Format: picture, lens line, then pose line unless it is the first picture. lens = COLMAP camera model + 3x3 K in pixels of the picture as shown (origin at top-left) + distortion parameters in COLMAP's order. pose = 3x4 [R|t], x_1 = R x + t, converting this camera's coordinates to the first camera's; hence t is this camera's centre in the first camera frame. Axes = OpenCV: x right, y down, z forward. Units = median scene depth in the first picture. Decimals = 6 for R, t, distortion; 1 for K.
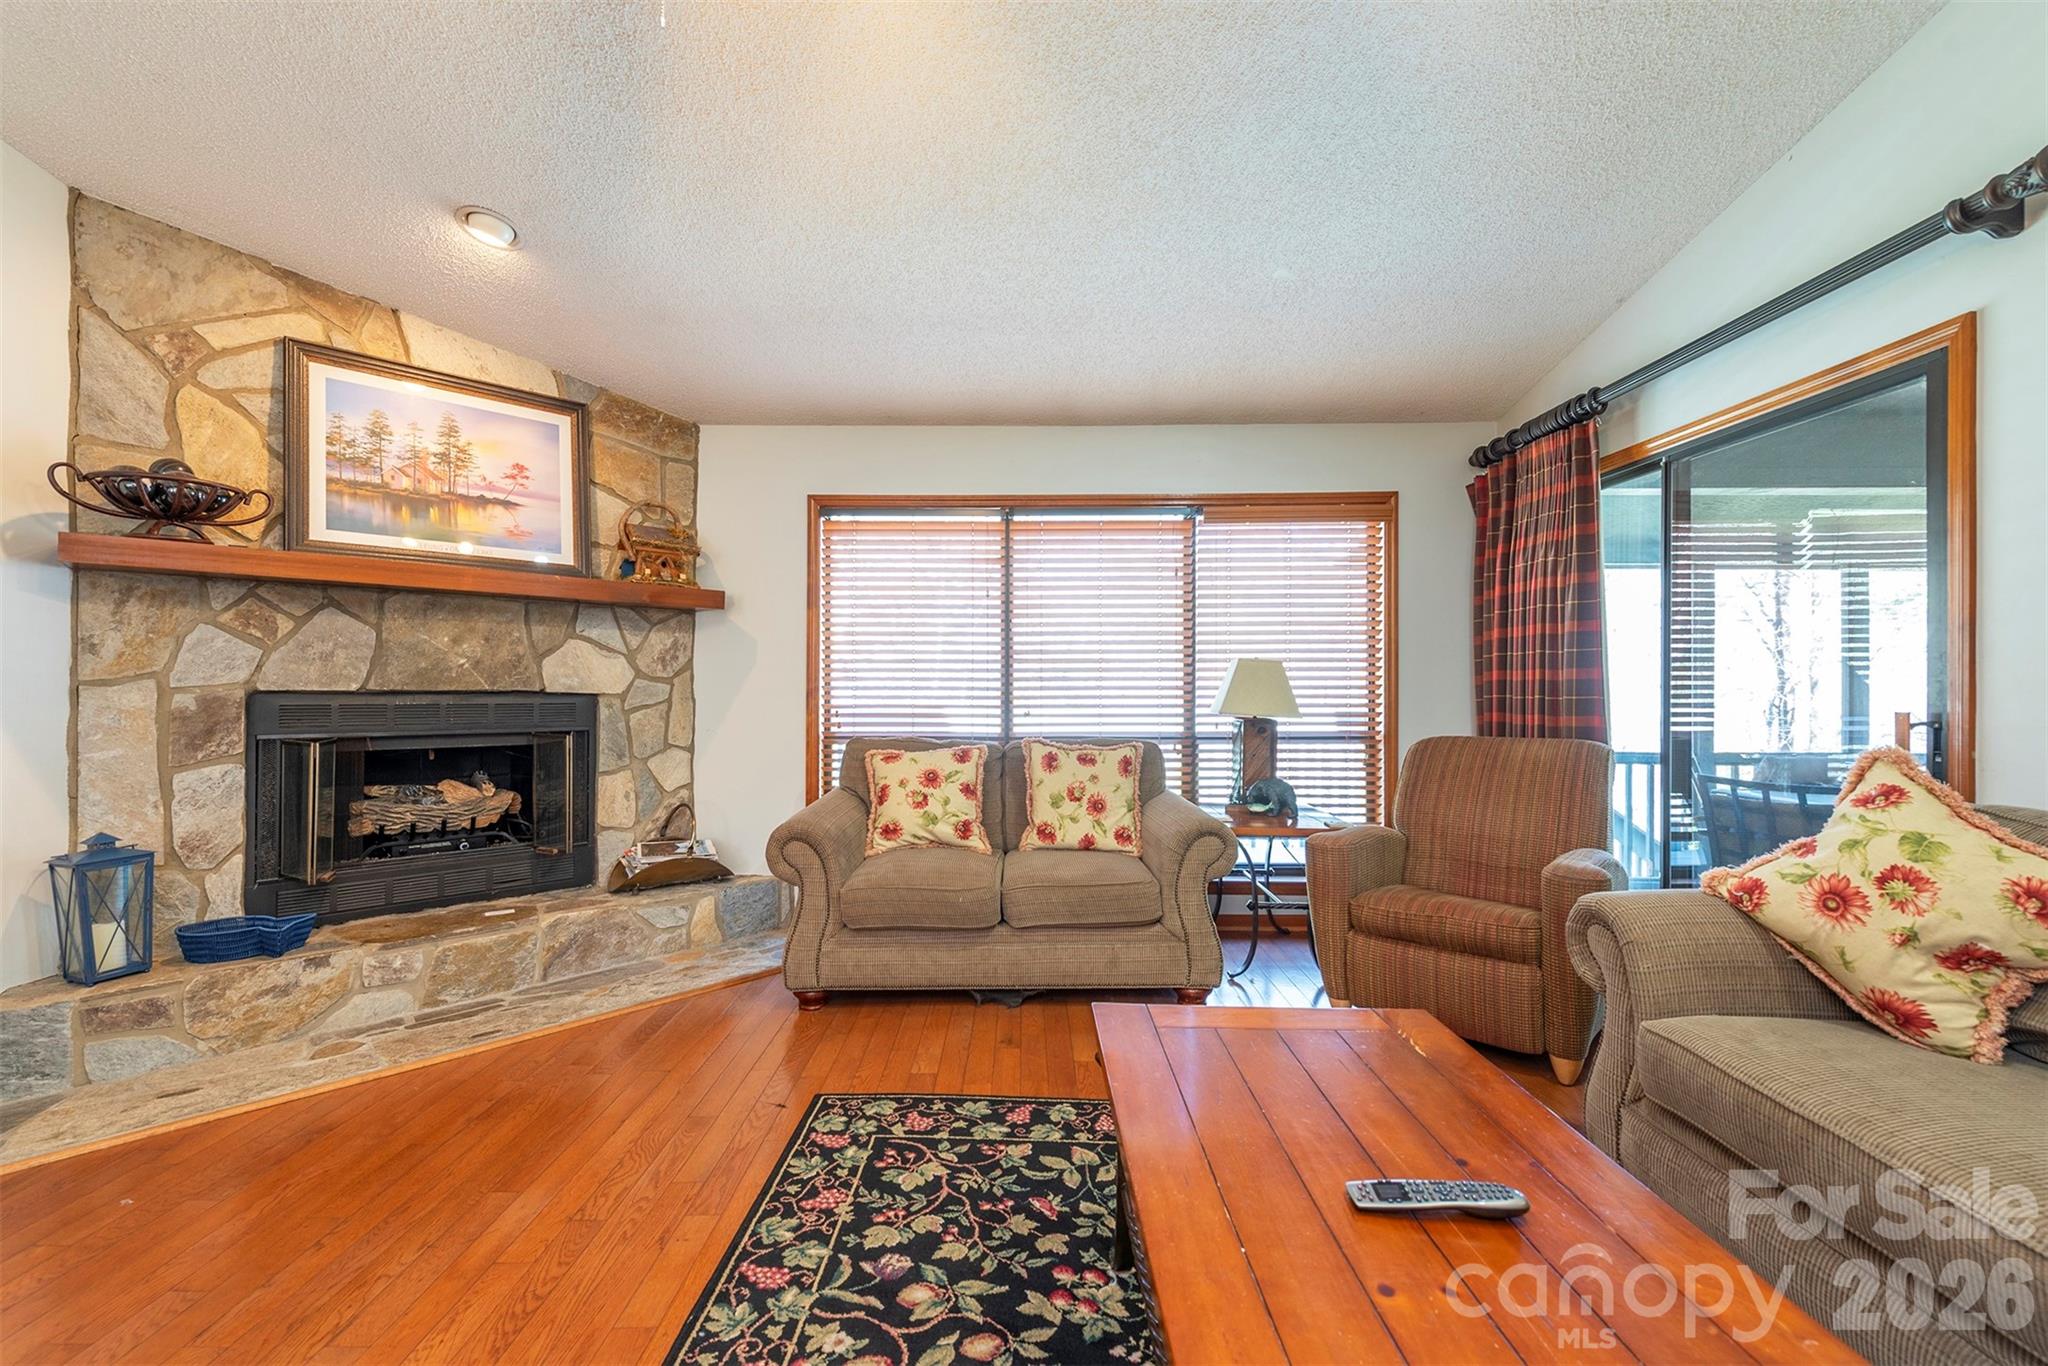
lens RADIAL K [[827.1, 0, 1031.4], [0, 827.1, 685.8], [0, 0, 1]] dist [-0.000287, 0.000006]
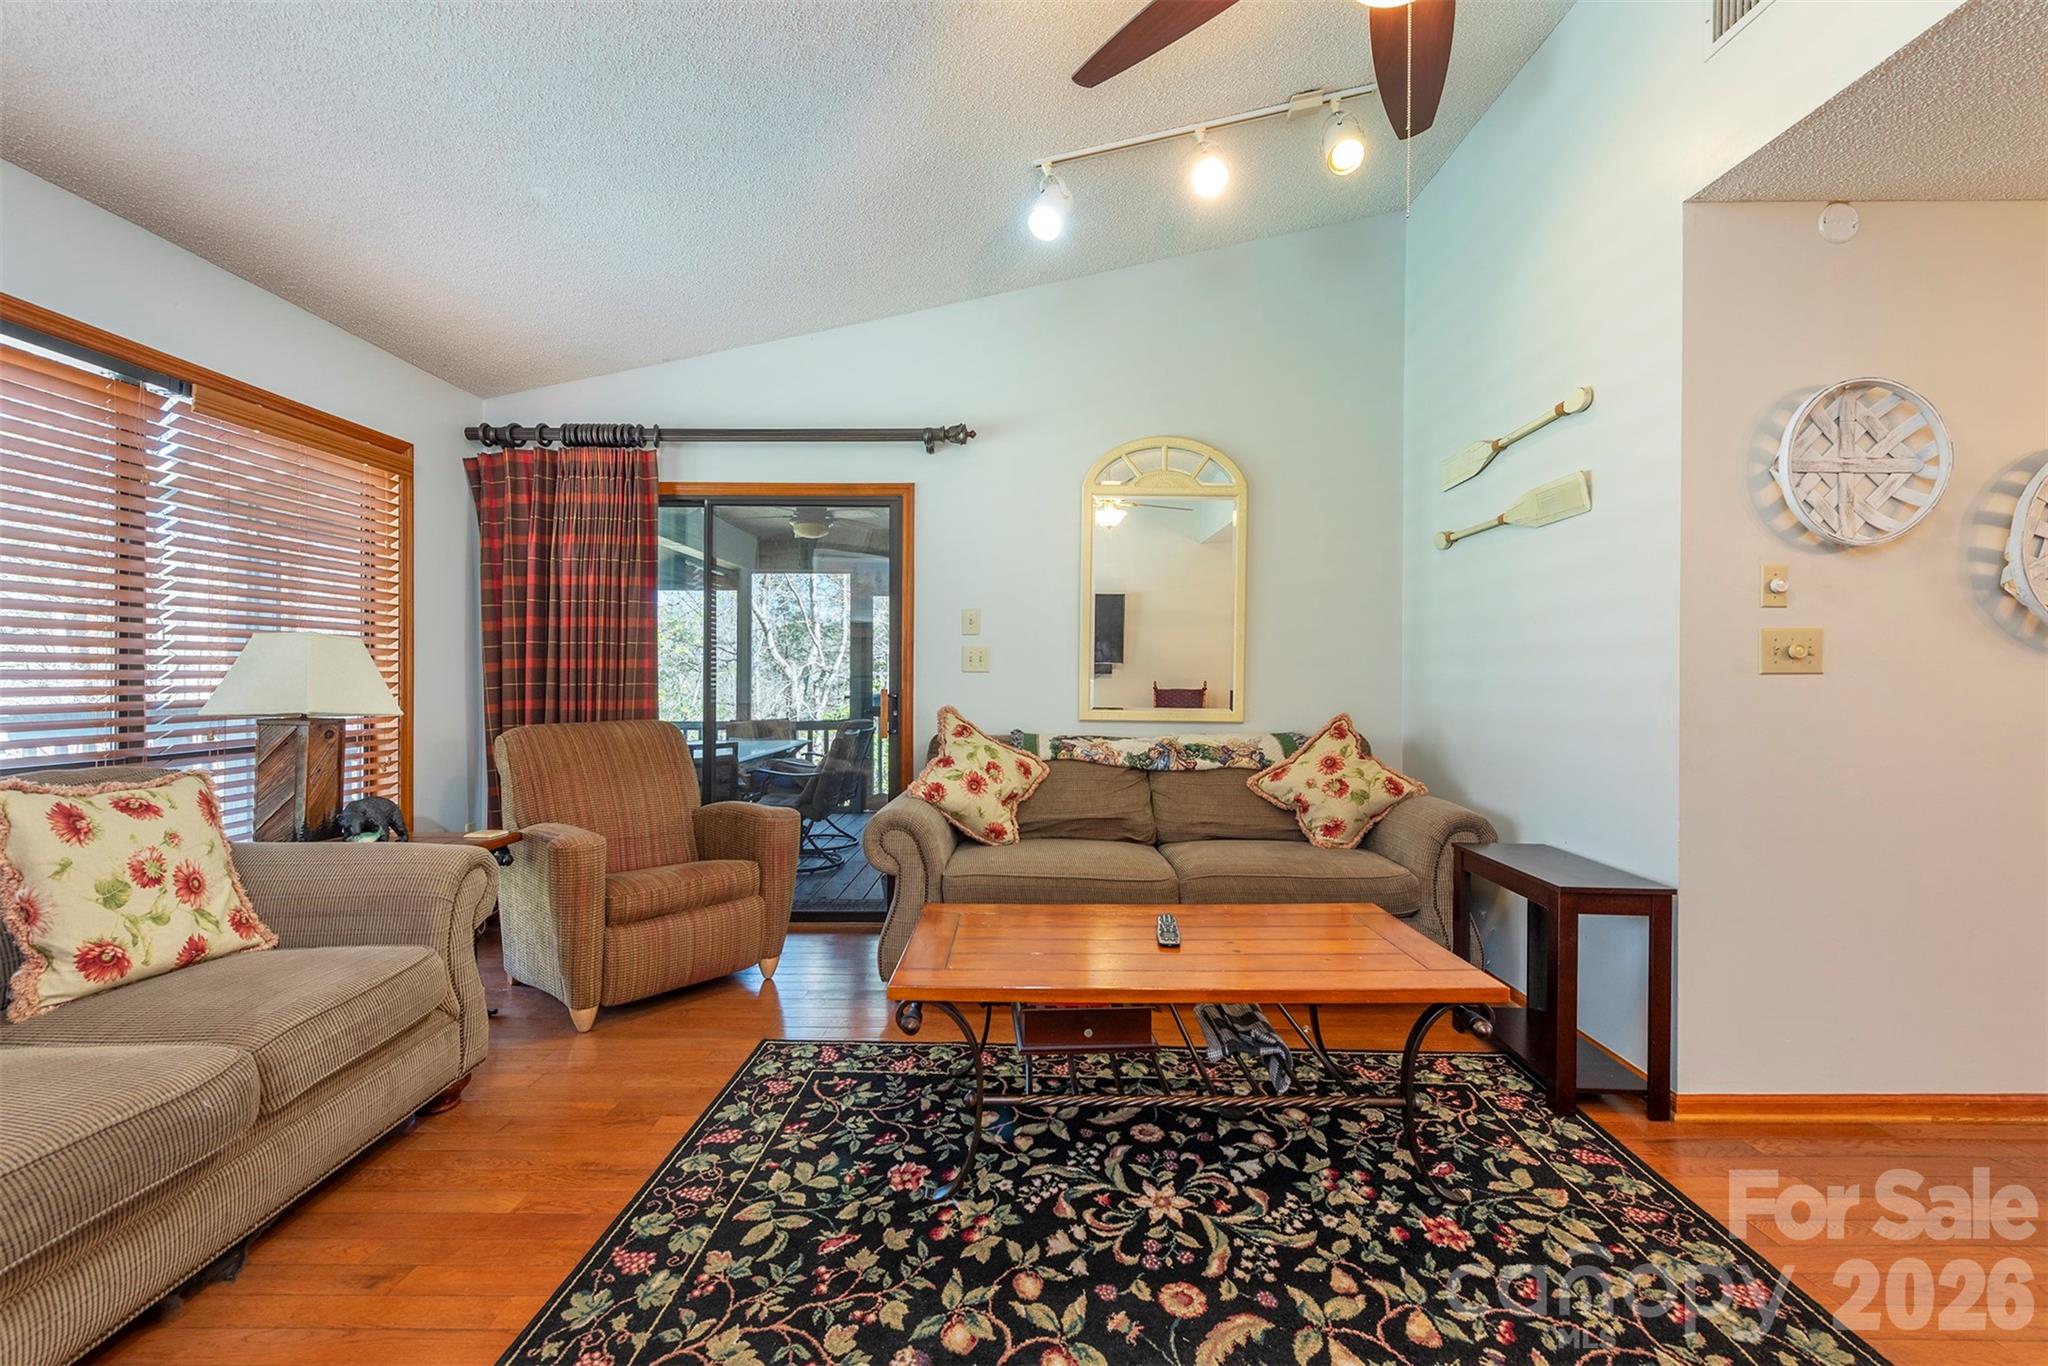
lens RADIAL K [[845.9, 0, 1020.9], [0, 845.9, 675.5], [0, 0, 1]] dist [0.026674, -0.011867]
pose [[0.004182, 0.000277, 0.999991, -0.577574], [-0.003623, 0.999993, -0.000262, 0.000753], [-0.999985, -0.003621, 0.004183, 0.493905]]
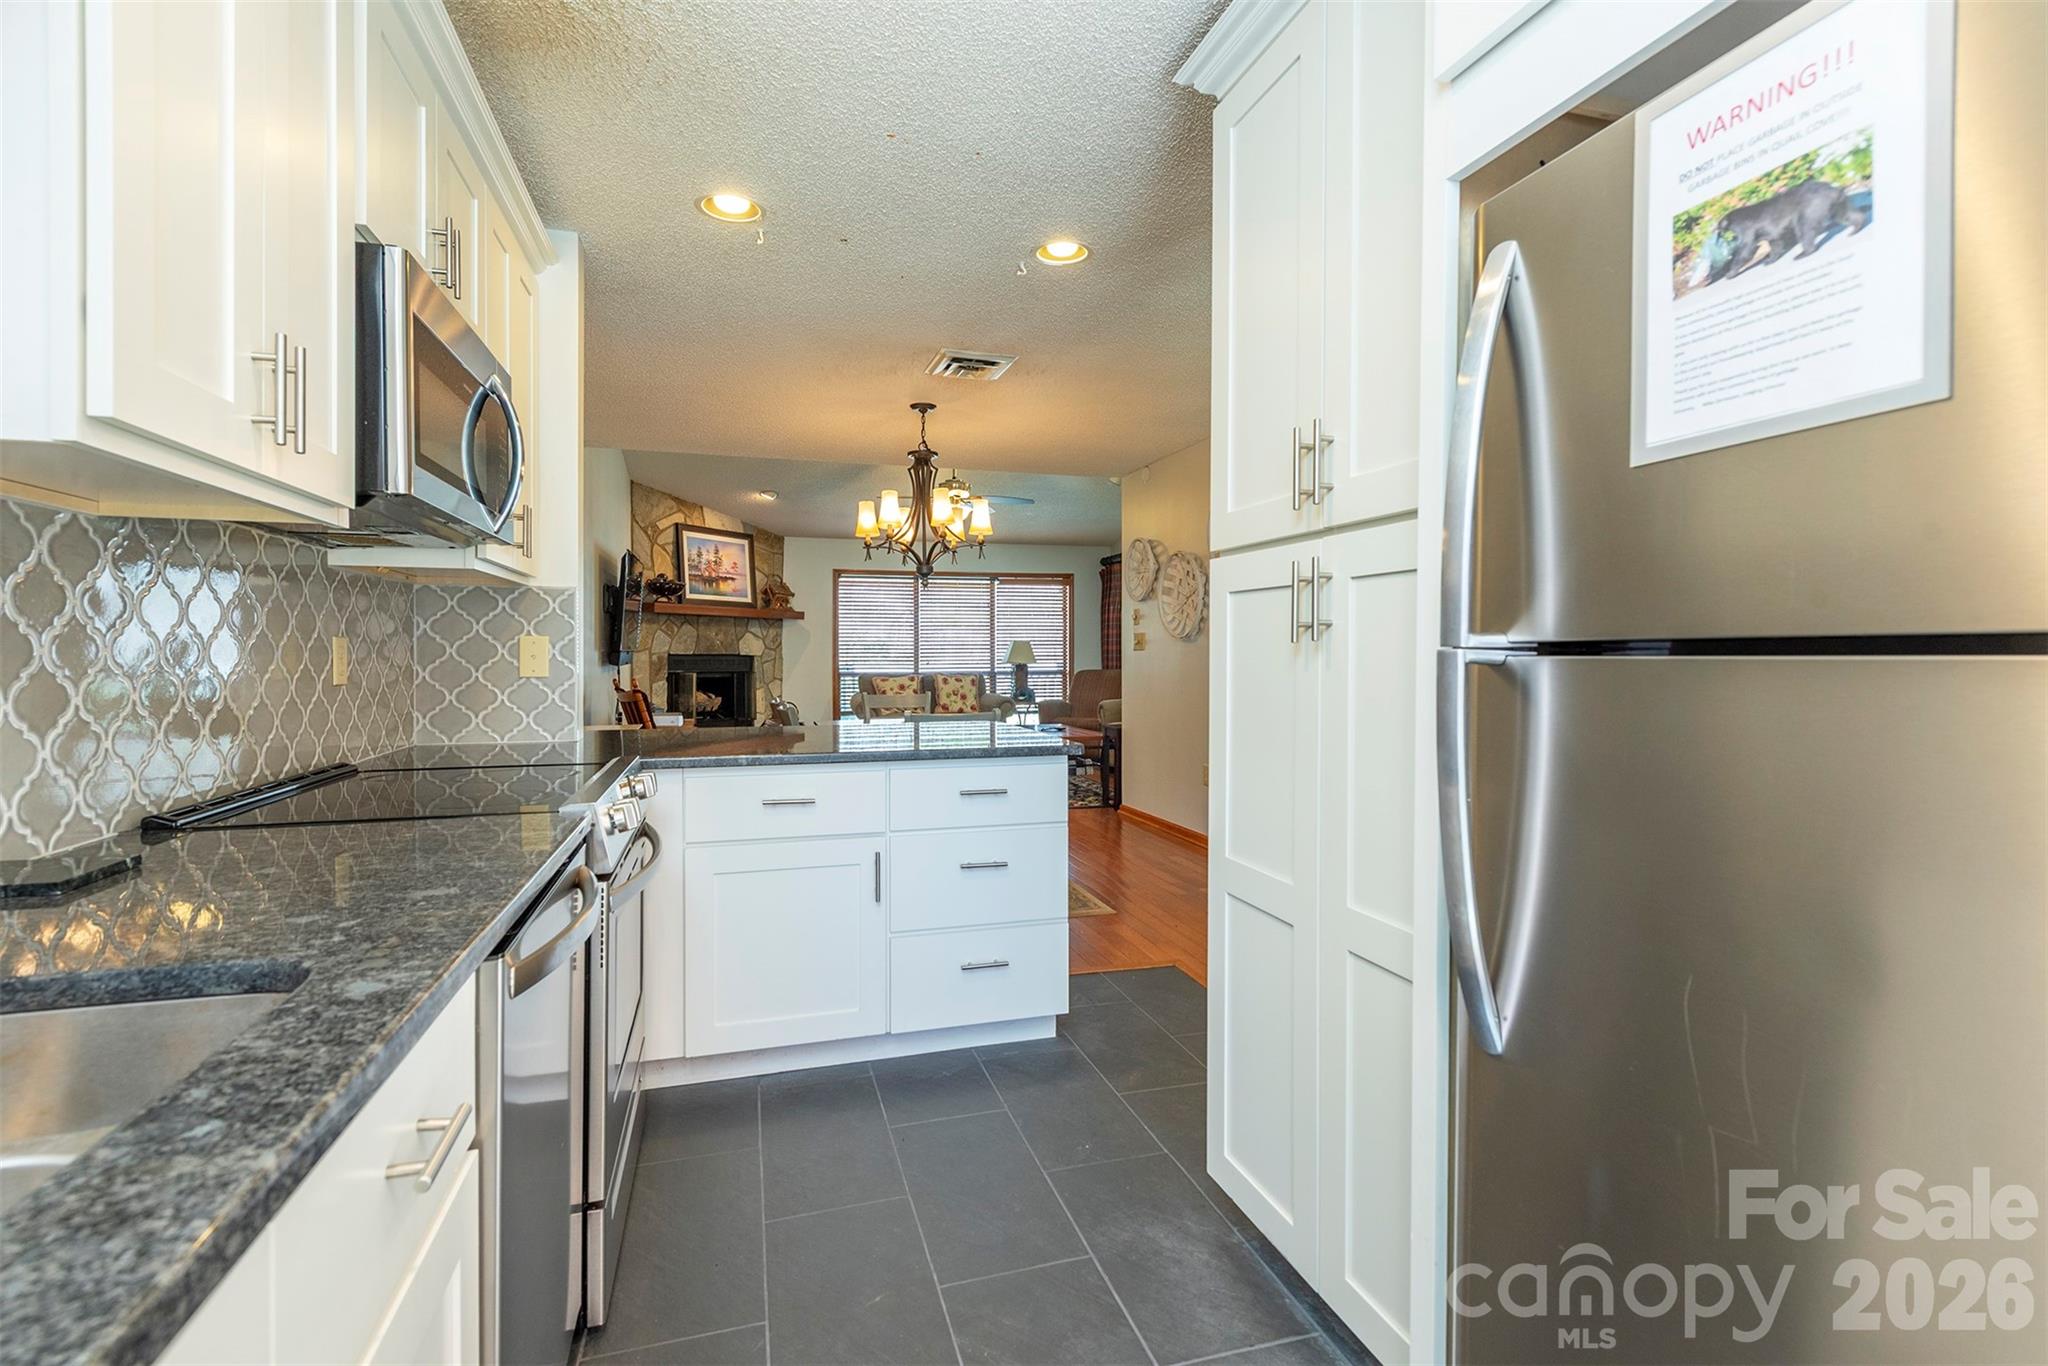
lens RADIAL K [[942.2, 0, 1023.5], [0, 942.2, 652.7], [0, 0, 1]] dist [0.000034, -0.000003]
pose [[0.956904, -0.000389, 0.290406, -0.708461], [-0.001163, 0.999986, 0.005170, -0.016058], [-0.290403, -0.005285, 0.956890, -2.248704]]
